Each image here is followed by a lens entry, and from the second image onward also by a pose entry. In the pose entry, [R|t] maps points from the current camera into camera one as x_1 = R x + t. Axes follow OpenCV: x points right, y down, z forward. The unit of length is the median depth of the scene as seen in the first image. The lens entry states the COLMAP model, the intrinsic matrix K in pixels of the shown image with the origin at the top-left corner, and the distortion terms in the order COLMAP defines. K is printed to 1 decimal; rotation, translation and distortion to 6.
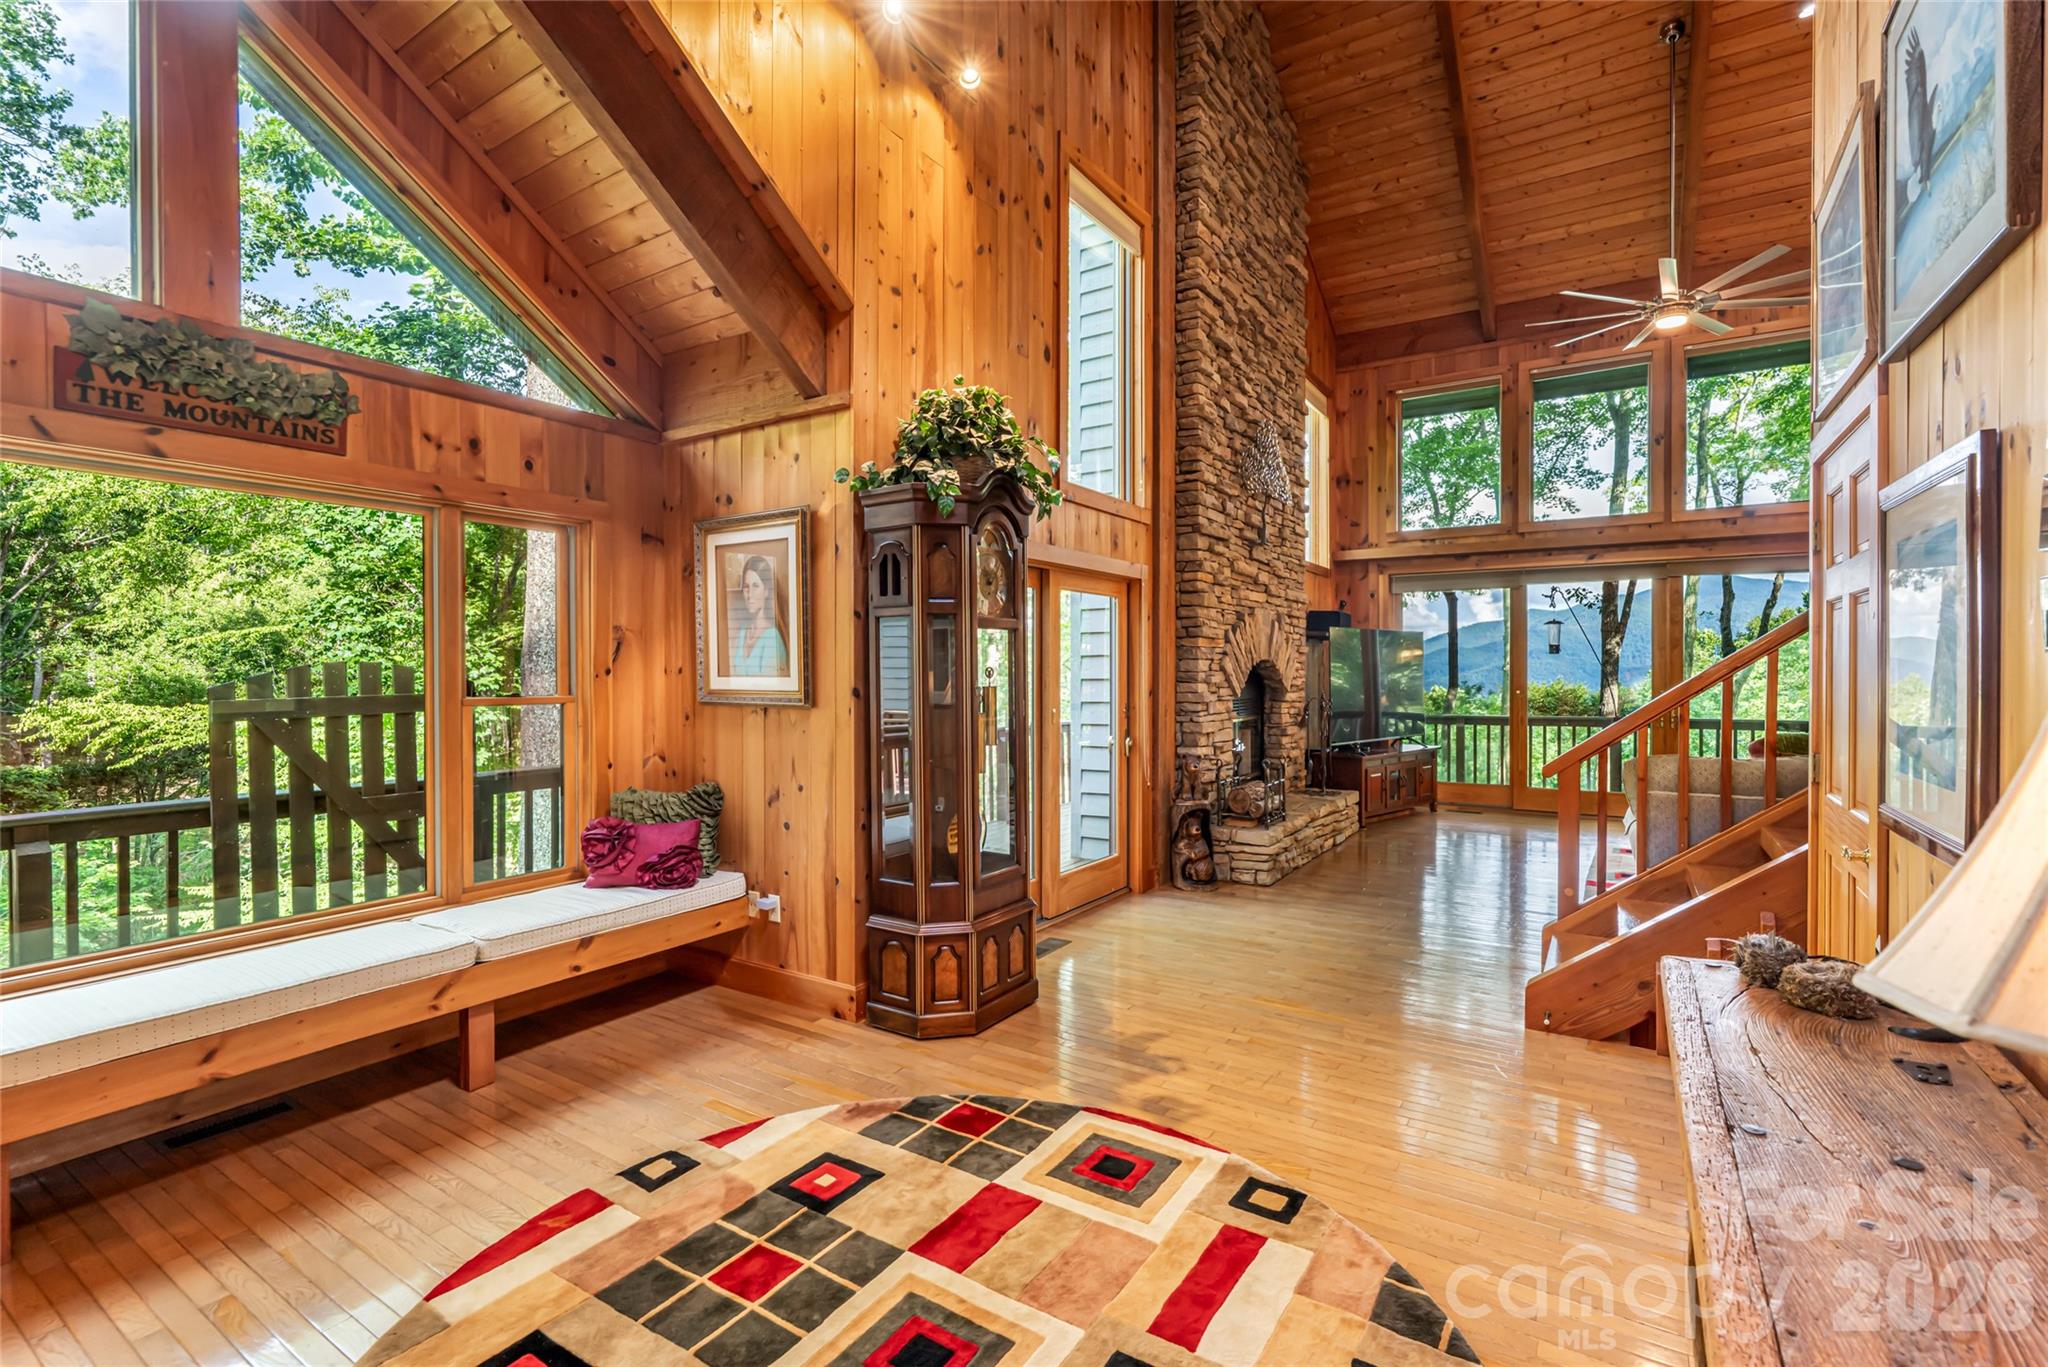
lens RADIAL K [[933.5, 0, 1026.1], [0, 933.5, 672.1], [0, 0, 1]] dist [0.003893, 0.000281]
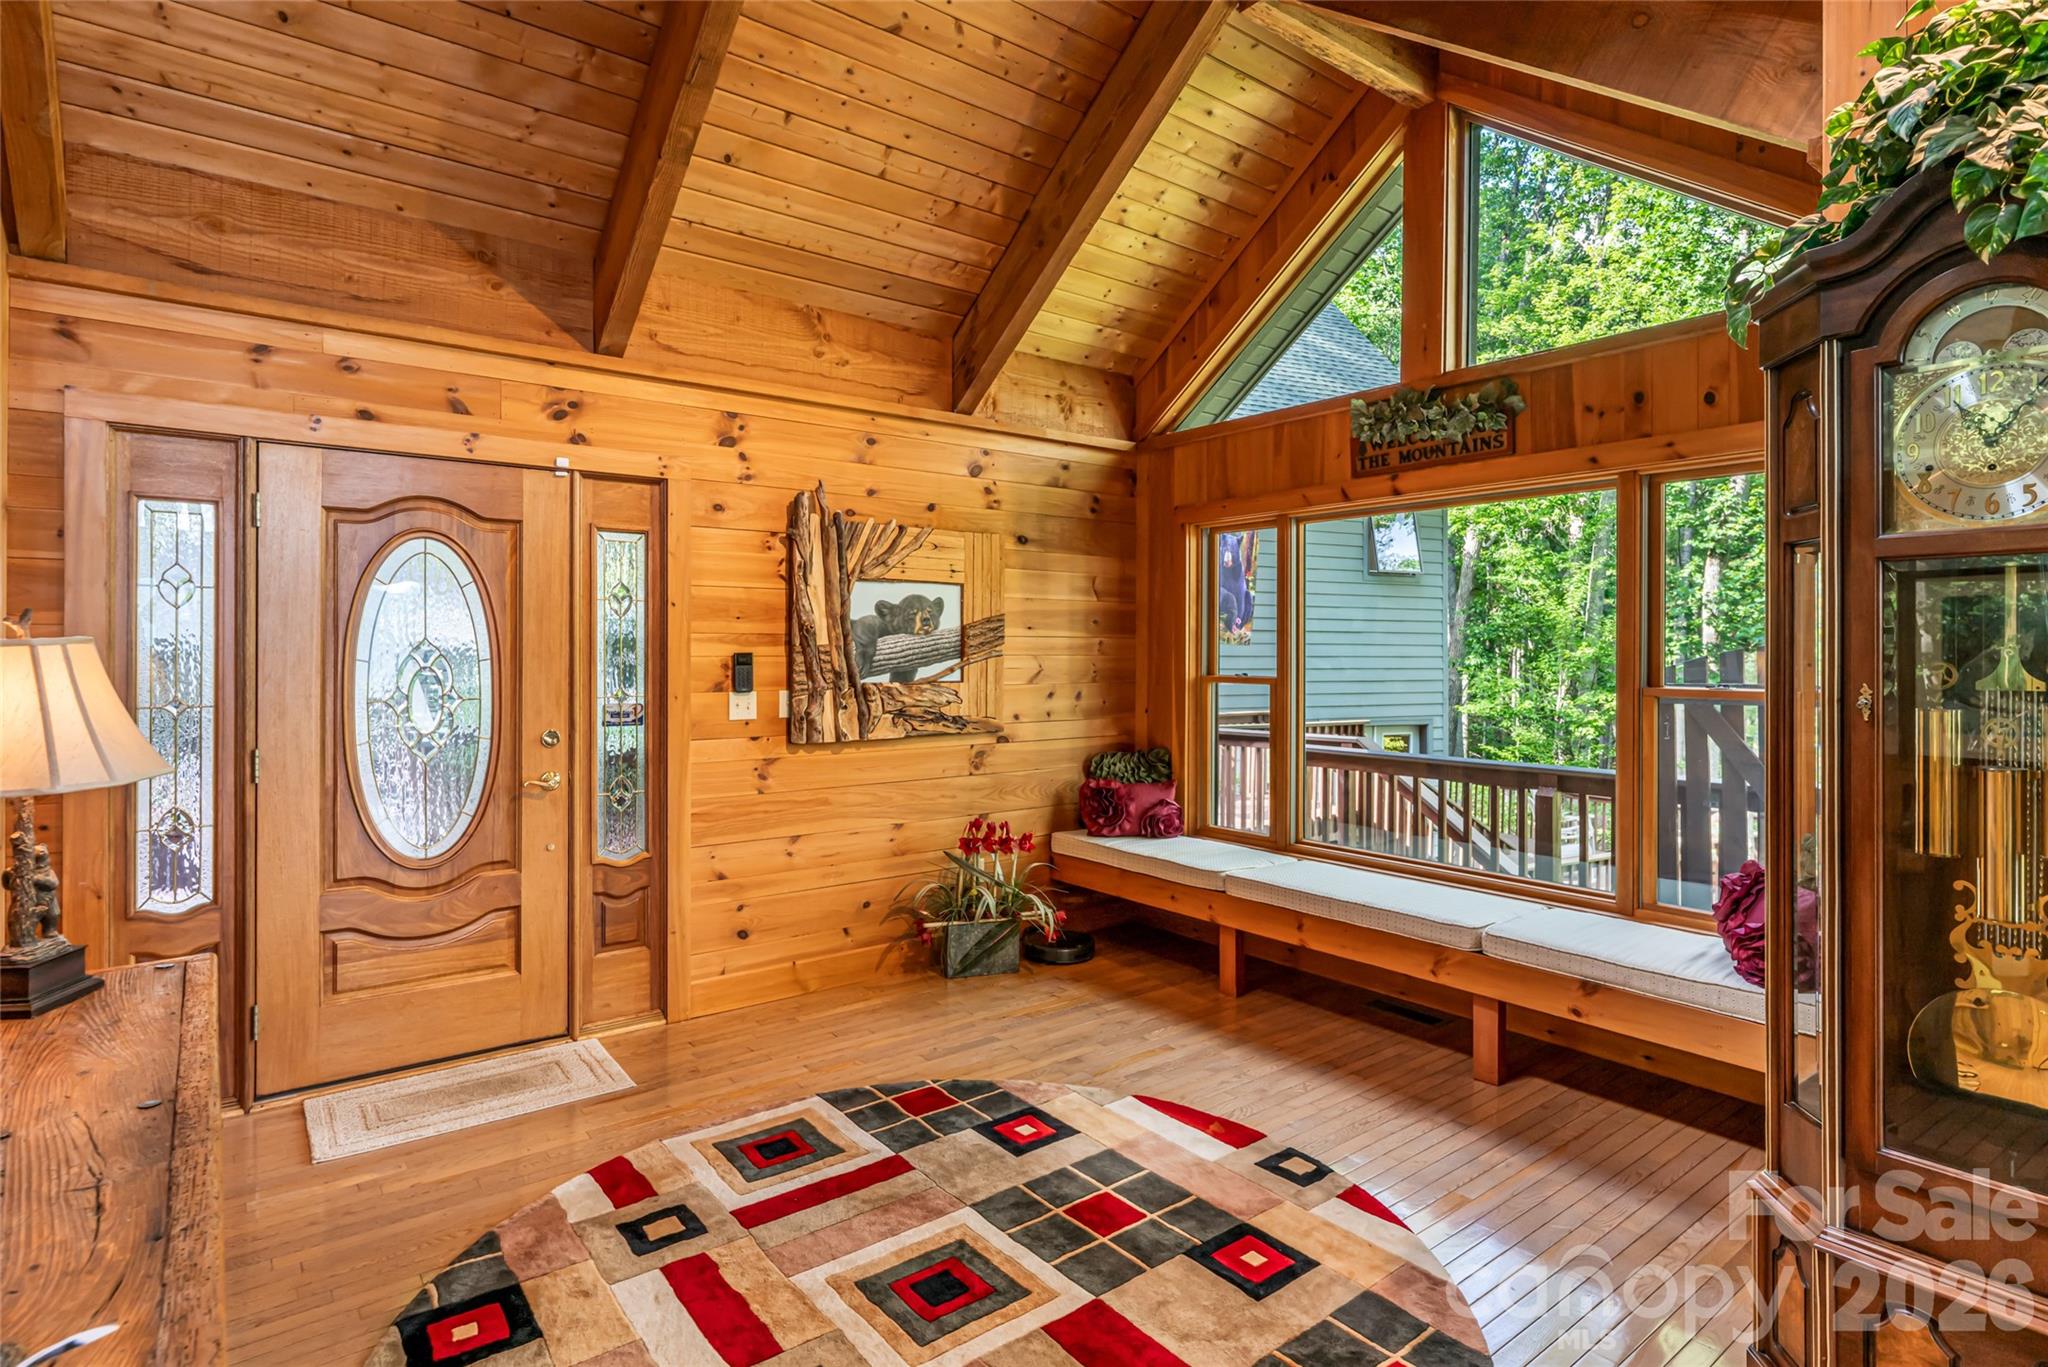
lens RADIAL K [[1037.5, 0, 1027.1], [0, 1037.5, 688.4], [0, 0, 1]] dist [-0.005627, -0.000468]
pose [[-0.327393, 0.037598, -0.944140, 0.702089], [-0.004313, 0.999138, 0.041284, -0.014994], [0.944878, 0.017588, -0.326949, 1.065948]]
